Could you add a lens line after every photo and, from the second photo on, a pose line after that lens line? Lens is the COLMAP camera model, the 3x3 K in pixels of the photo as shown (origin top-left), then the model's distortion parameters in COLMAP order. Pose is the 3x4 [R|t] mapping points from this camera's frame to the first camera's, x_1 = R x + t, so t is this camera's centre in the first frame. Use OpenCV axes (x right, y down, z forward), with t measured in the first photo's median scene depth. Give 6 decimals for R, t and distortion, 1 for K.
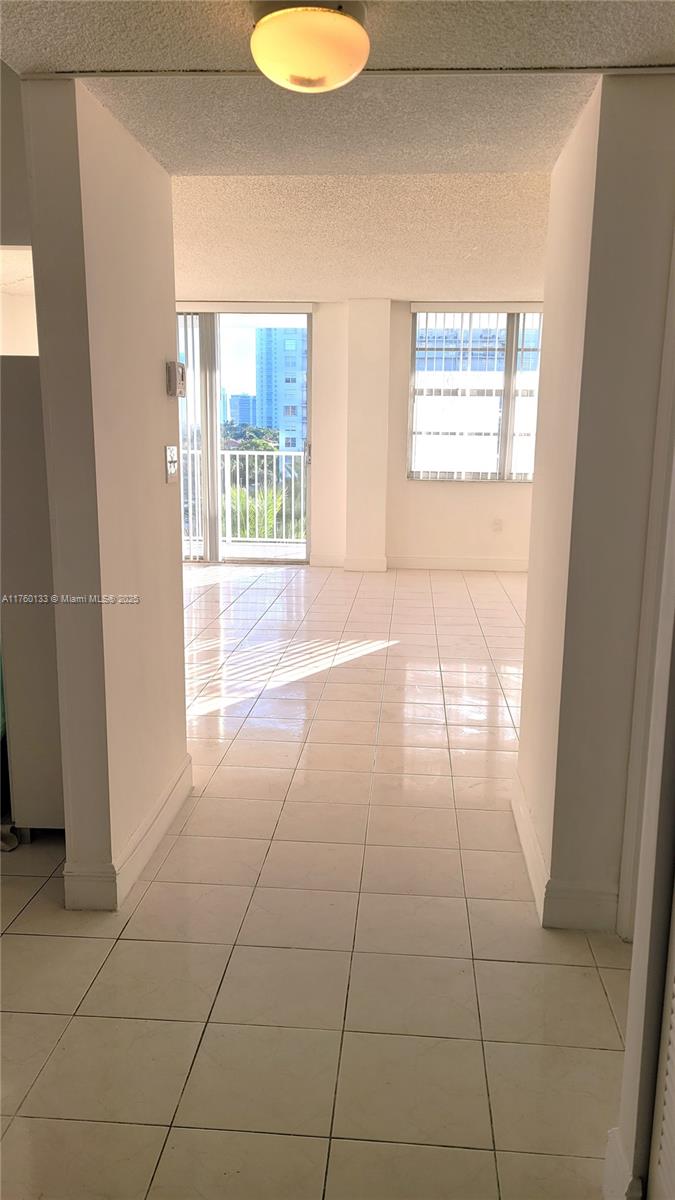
lens RADIAL K [[886.7, 0, 344.1], [0, 886.7, 634.9], [0, 0, 1]] dist [0.026586, 0.000486]
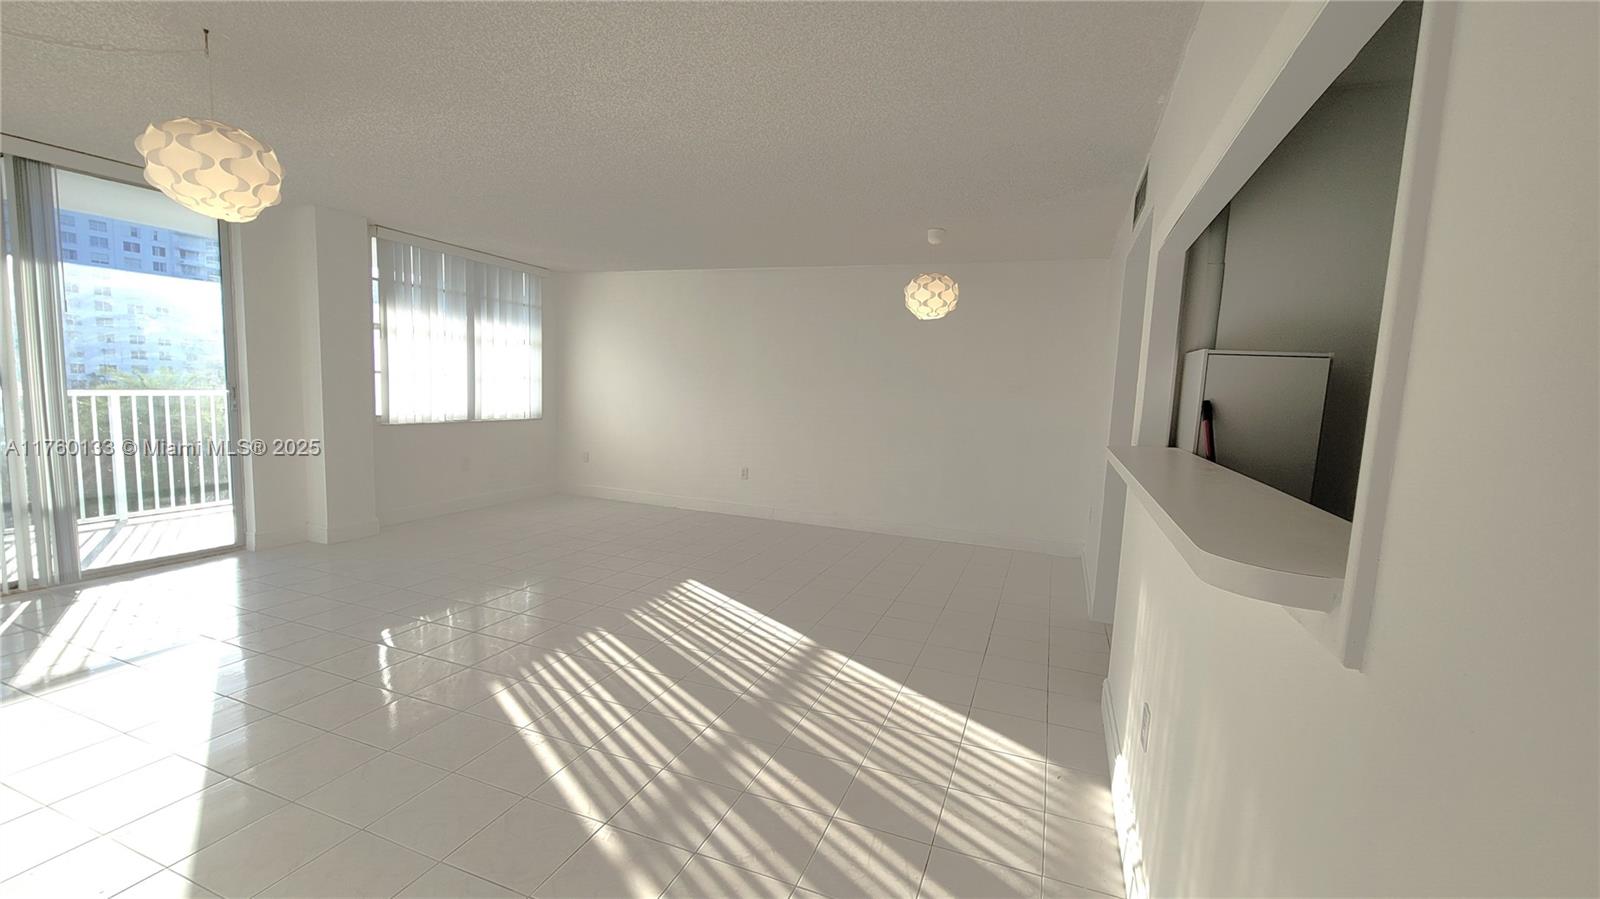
lens RADIAL K [[654.3, 0, 803.1], [0, 654.3, 455.0], [0, 0, 1]] dist [-0.001383, 0.000021]
pose [[0.278614, -0.099863, 0.955197, -0.433448], [0.176335, 0.982991, 0.051335, -0.107757], [-0.944076, 0.154132, 0.291485, 0.436001]]
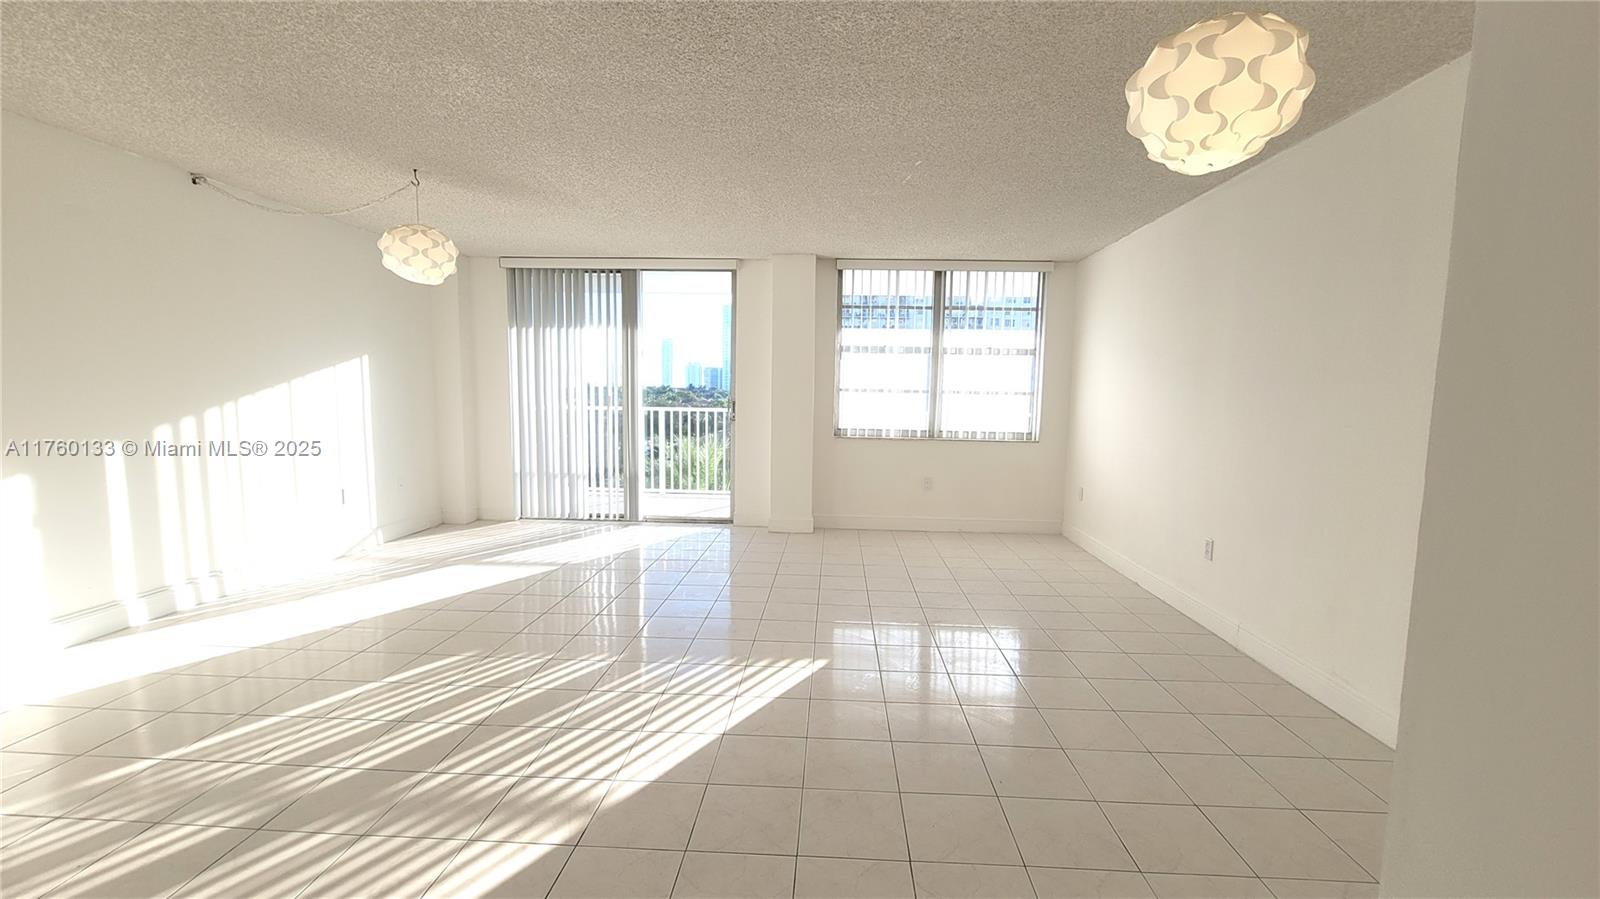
lens RADIAL K [[654.3, 0, 807.4], [0, 654.3, 459.6], [0, 0, 1]] dist [-0.001383, 0.000021]
pose [[0.999463, 0.000976, 0.032755, 0.018795], [0.003108, 0.992226, -0.124408, -0.063616], [-0.032622, 0.124443, 0.991690, 0.304067]]
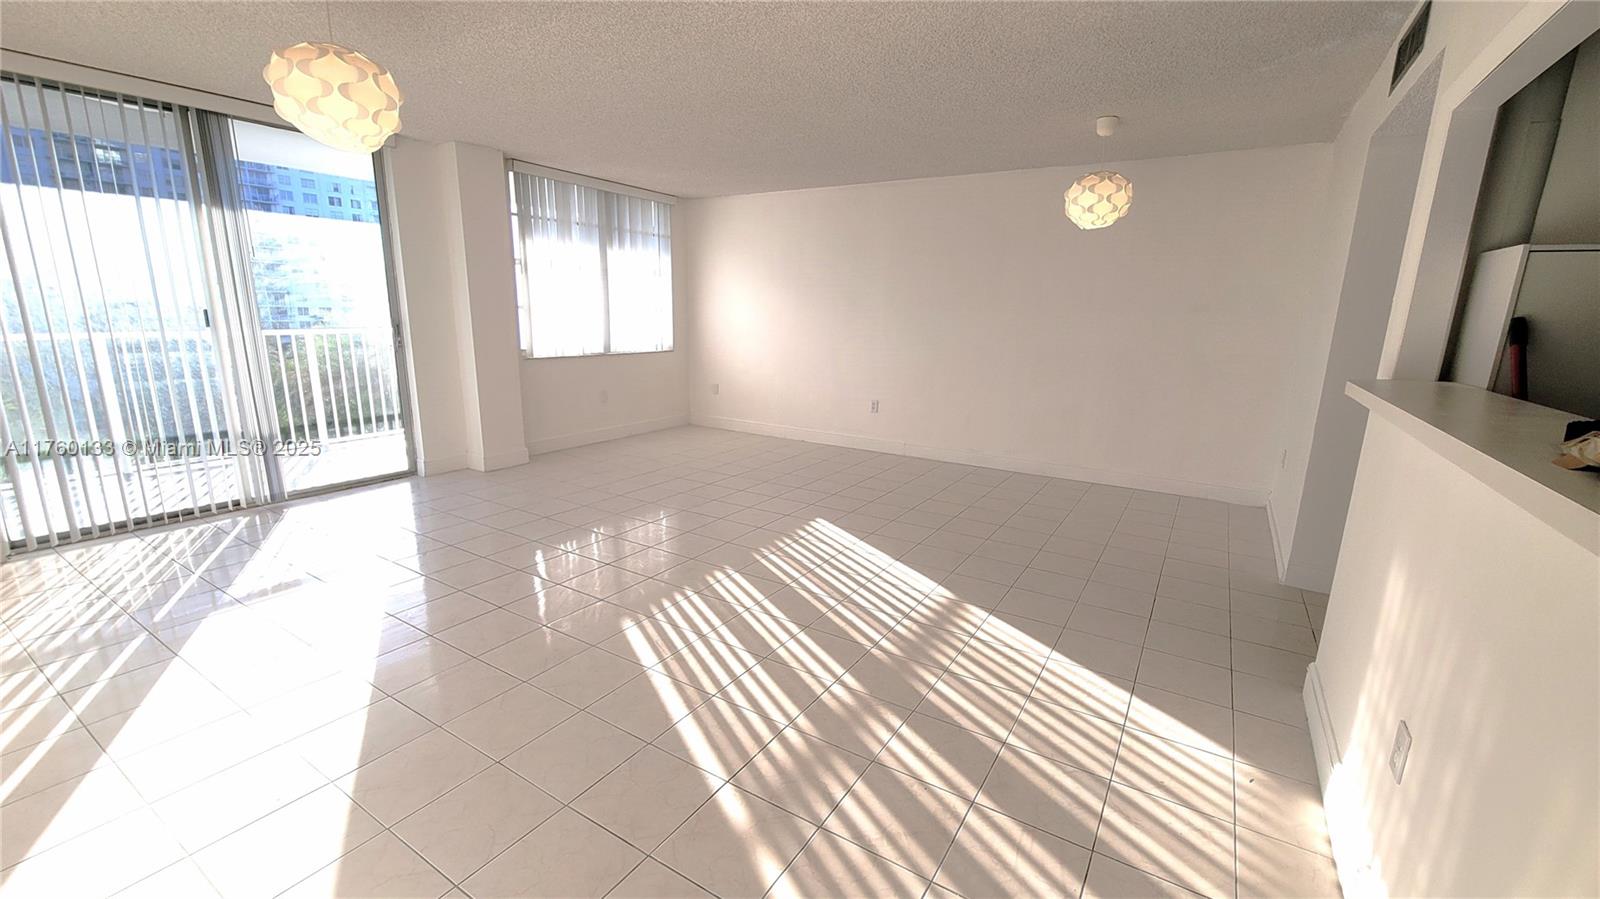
lens RADIAL K [[654.3, 0, 802.8], [0, 654.3, 455.1], [0, 0, 1]] dist [-0.001383, 0.000021]
pose [[0.459071, -0.194213, 0.866911, -0.401935], [0.183943, 0.975446, 0.121121, -0.109568], [-0.869148, 0.103859, 0.483523, 0.450439]]
